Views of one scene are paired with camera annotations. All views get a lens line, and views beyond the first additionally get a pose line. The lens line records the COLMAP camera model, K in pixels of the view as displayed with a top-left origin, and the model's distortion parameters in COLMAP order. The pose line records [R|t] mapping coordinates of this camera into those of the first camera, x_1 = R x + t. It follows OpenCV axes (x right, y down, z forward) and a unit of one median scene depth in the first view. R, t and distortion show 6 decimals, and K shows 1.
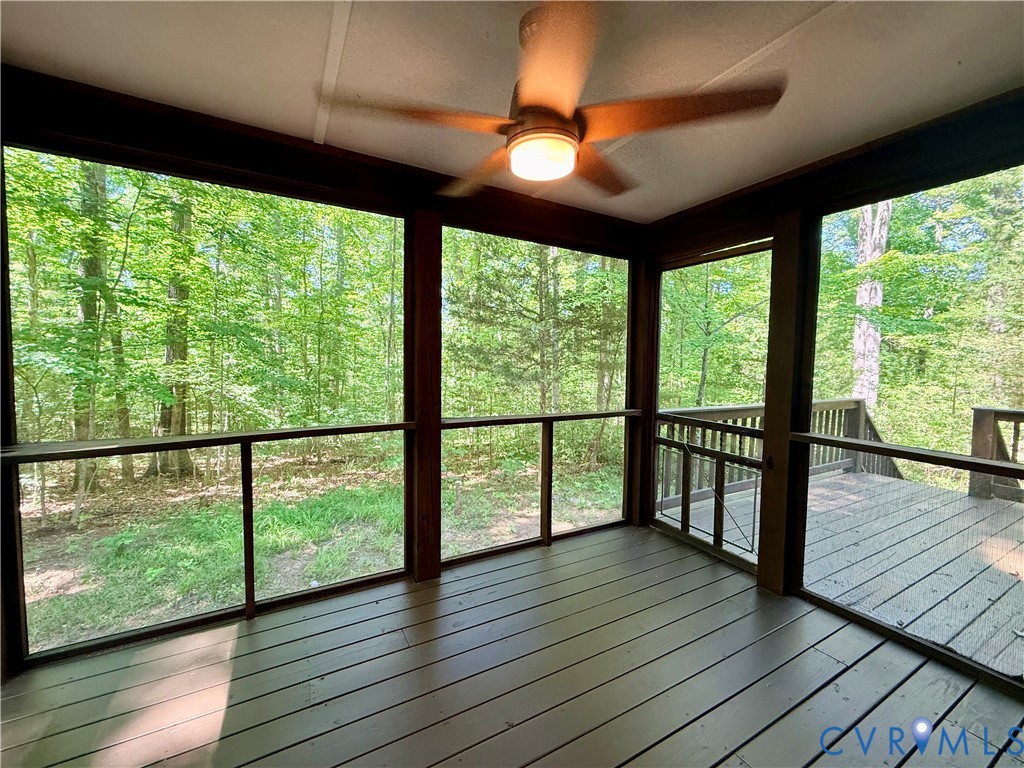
lens RADIAL K [[408.5, 0, 509.4], [0, 408.5, 384.1], [0, 0, 1]] dist [0.000679, -0.000139]
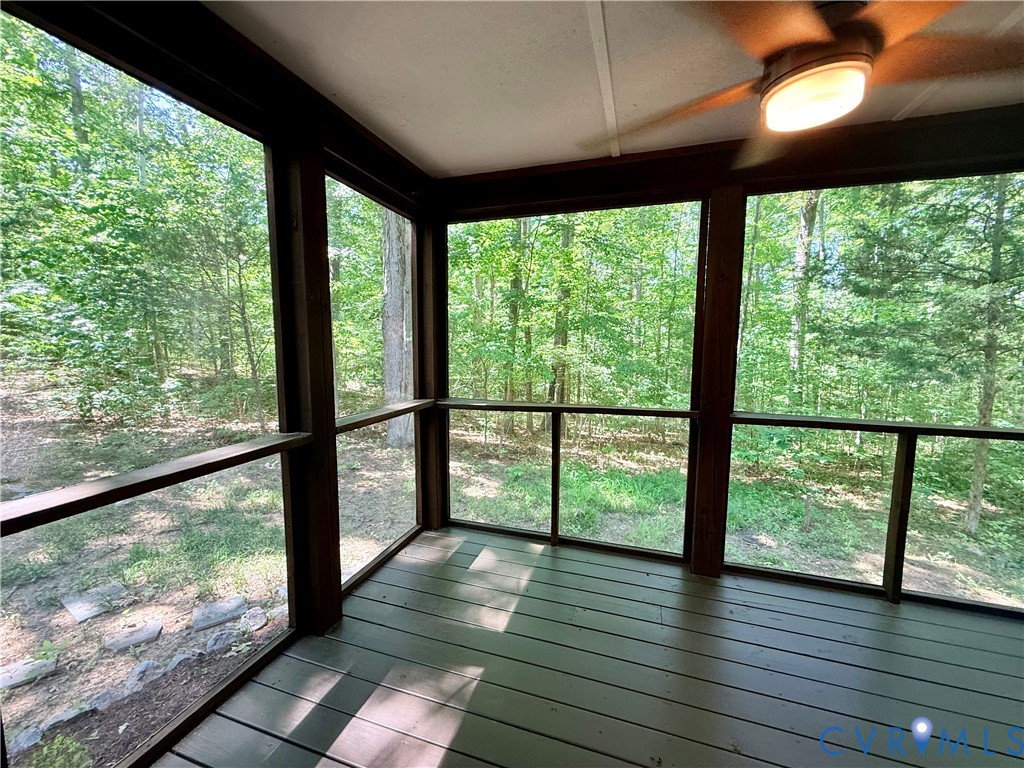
lens RADIAL K [[408.5, 0, 509.4], [0, 408.5, 384.1], [0, 0, 1]] dist [0.000679, -0.000139]
pose [[0.667349, 0.060668, -0.742270, 0.163081], [-0.031435, 0.998083, 0.053315, -0.009155], [0.744082, -0.012246, 0.667976, 0.013753]]
